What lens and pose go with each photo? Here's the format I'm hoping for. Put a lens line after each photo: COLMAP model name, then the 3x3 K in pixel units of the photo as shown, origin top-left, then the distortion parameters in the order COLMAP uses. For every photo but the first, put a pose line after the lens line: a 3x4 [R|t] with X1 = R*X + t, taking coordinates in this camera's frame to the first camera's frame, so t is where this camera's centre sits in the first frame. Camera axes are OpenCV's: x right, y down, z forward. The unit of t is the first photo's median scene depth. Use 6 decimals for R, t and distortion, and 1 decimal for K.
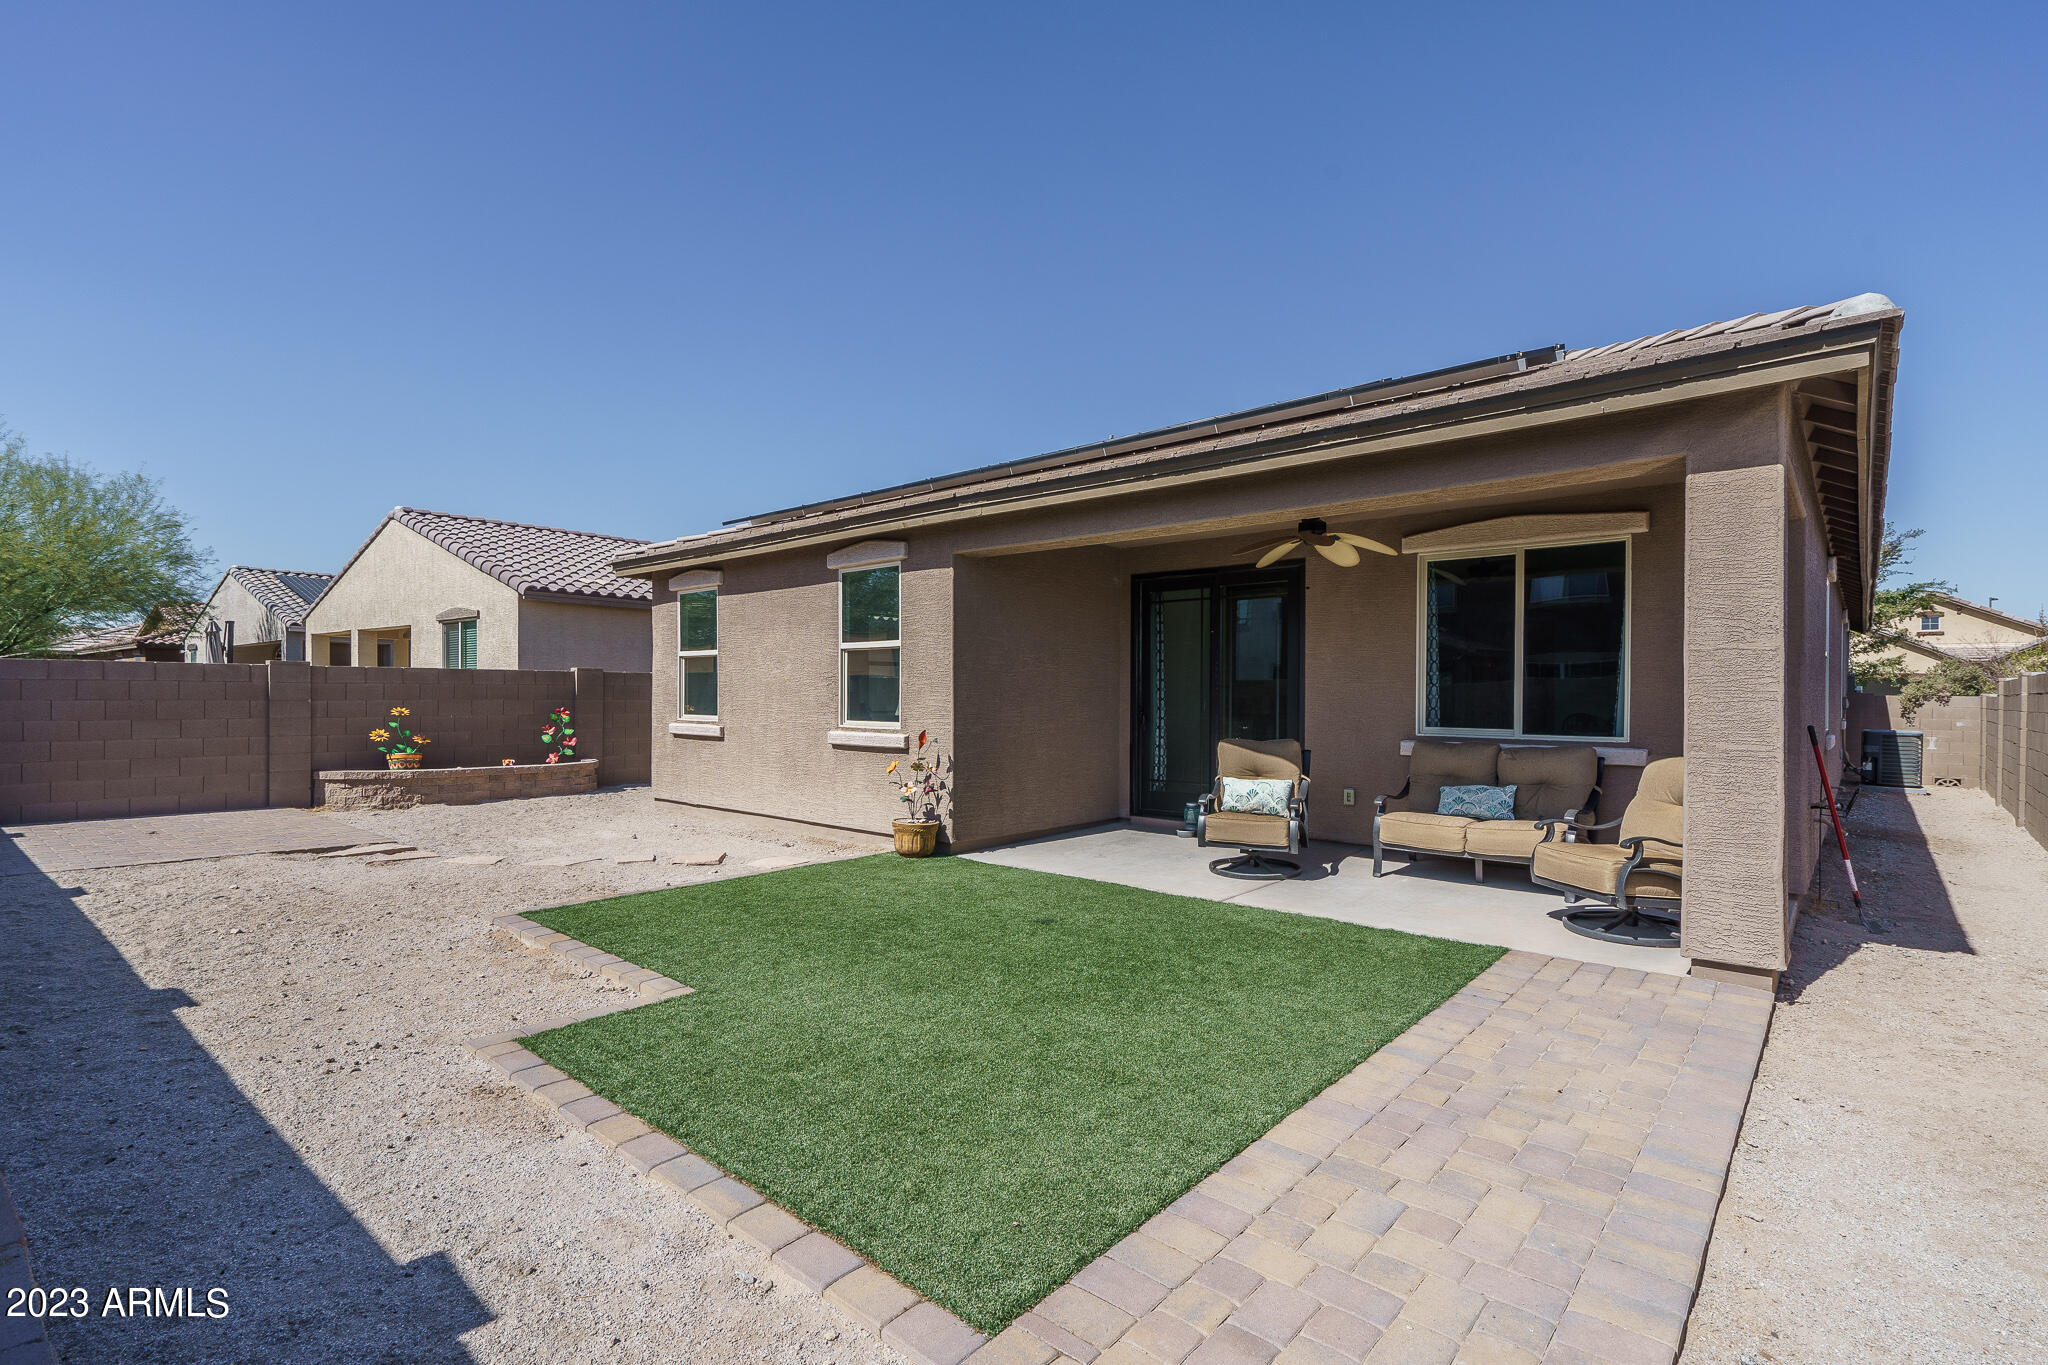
lens RADIAL K [[935.7, 0, 1008.9], [0, 935.7, 700.4], [0, 0, 1]] dist [-0.003769, 0.001761]
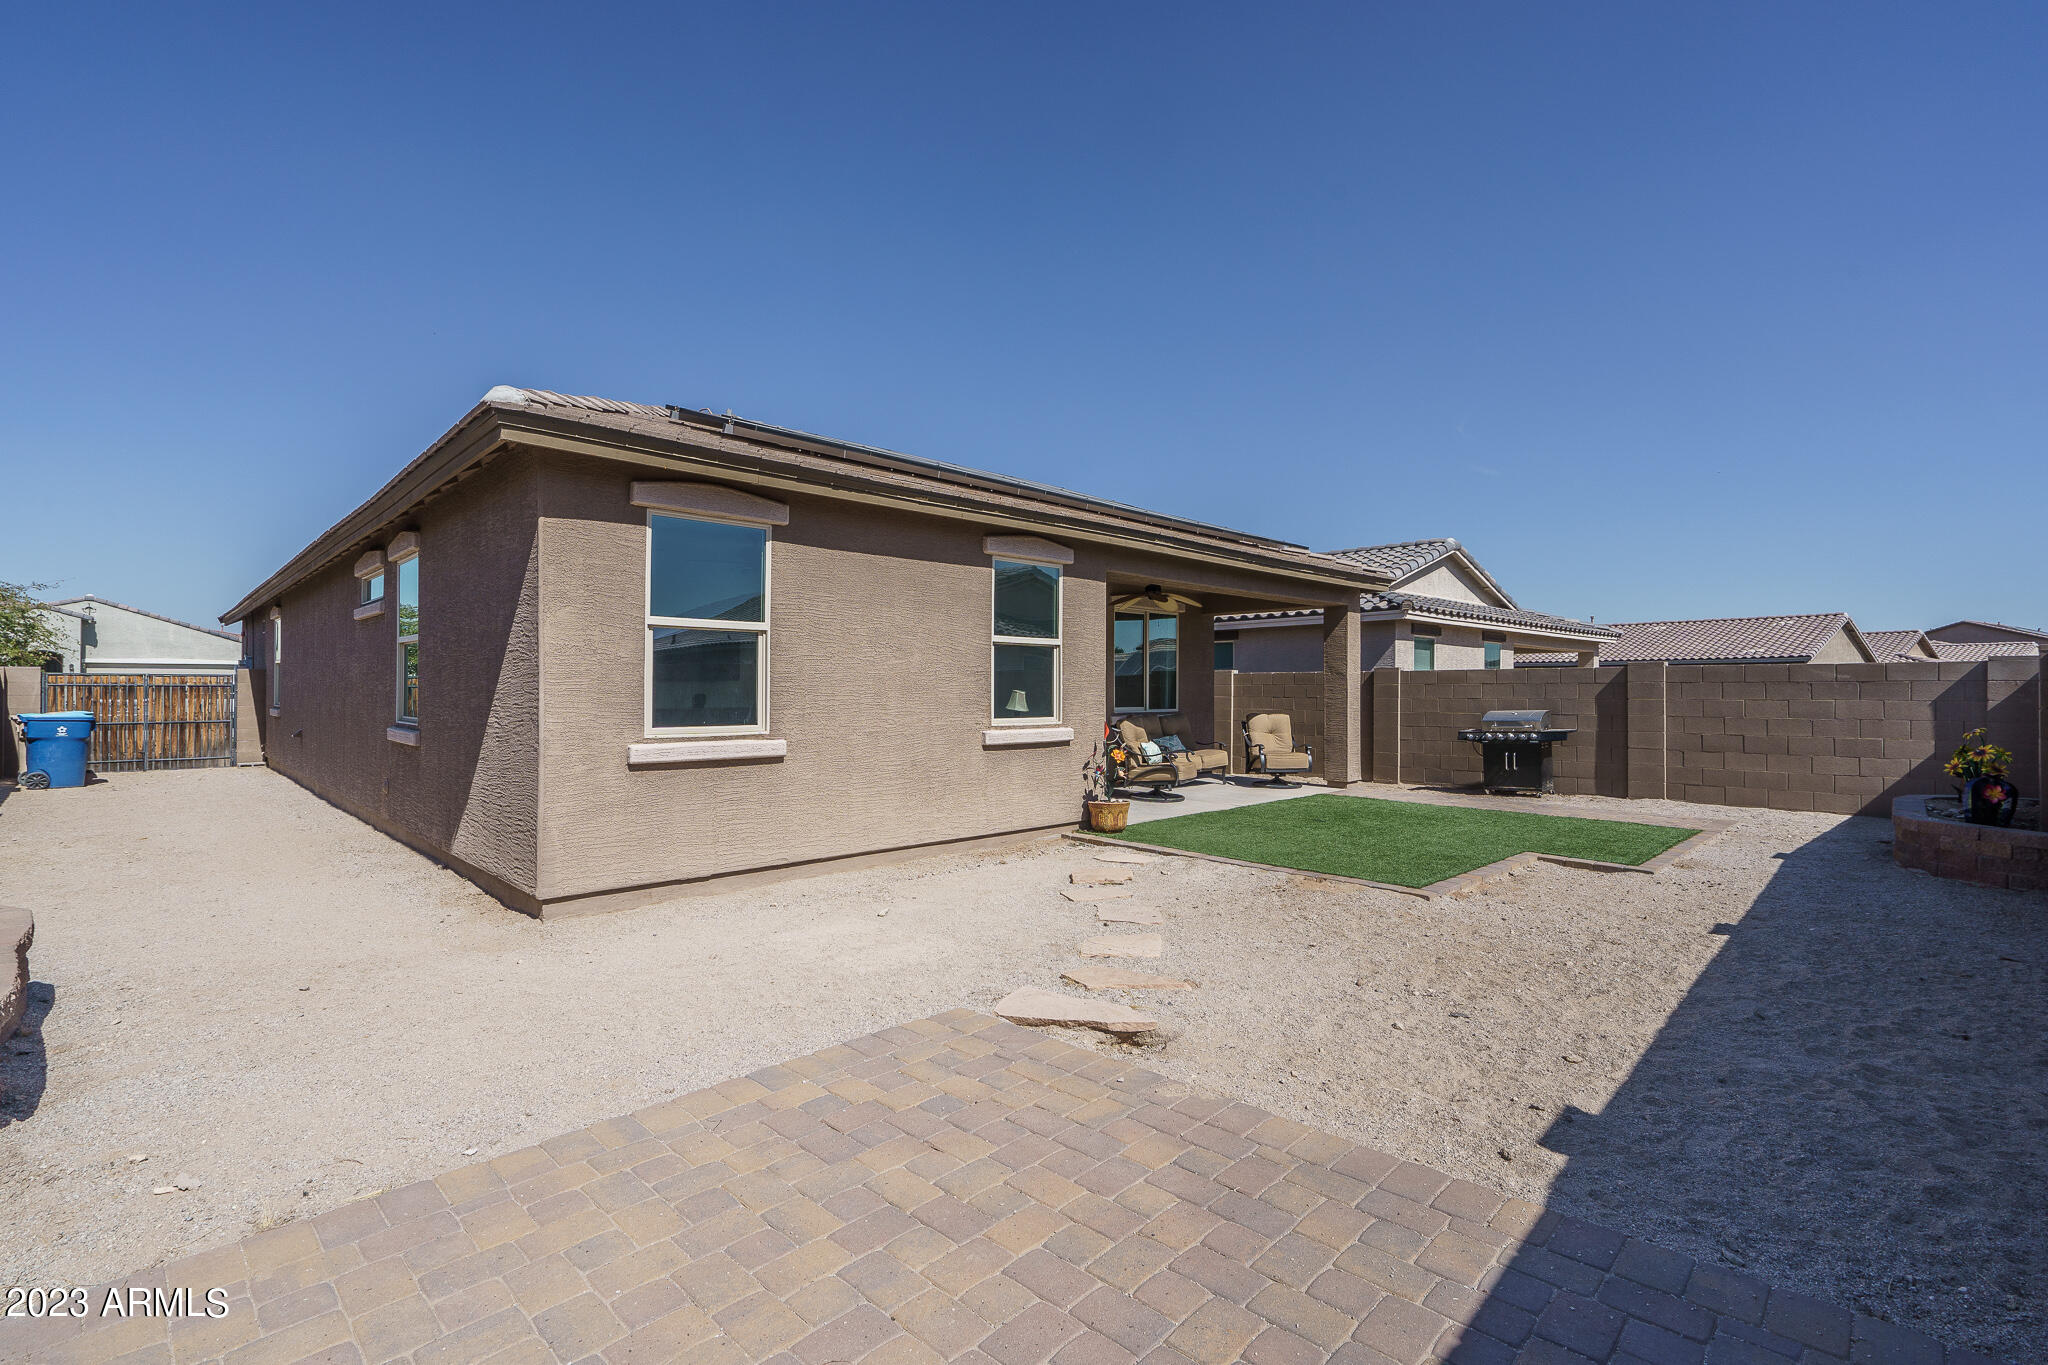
lens RADIAL K [[935.7, 0, 1014.1], [0, 935.7, 674.4], [0, 0, 1]] dist [-0.003769, 0.001761]
pose [[0.075202, 0.011018, 0.997107, -1.074884], [0.004882, 0.999923, -0.011417, -0.011476], [-0.997156, 0.005726, 0.075143, 0.886903]]
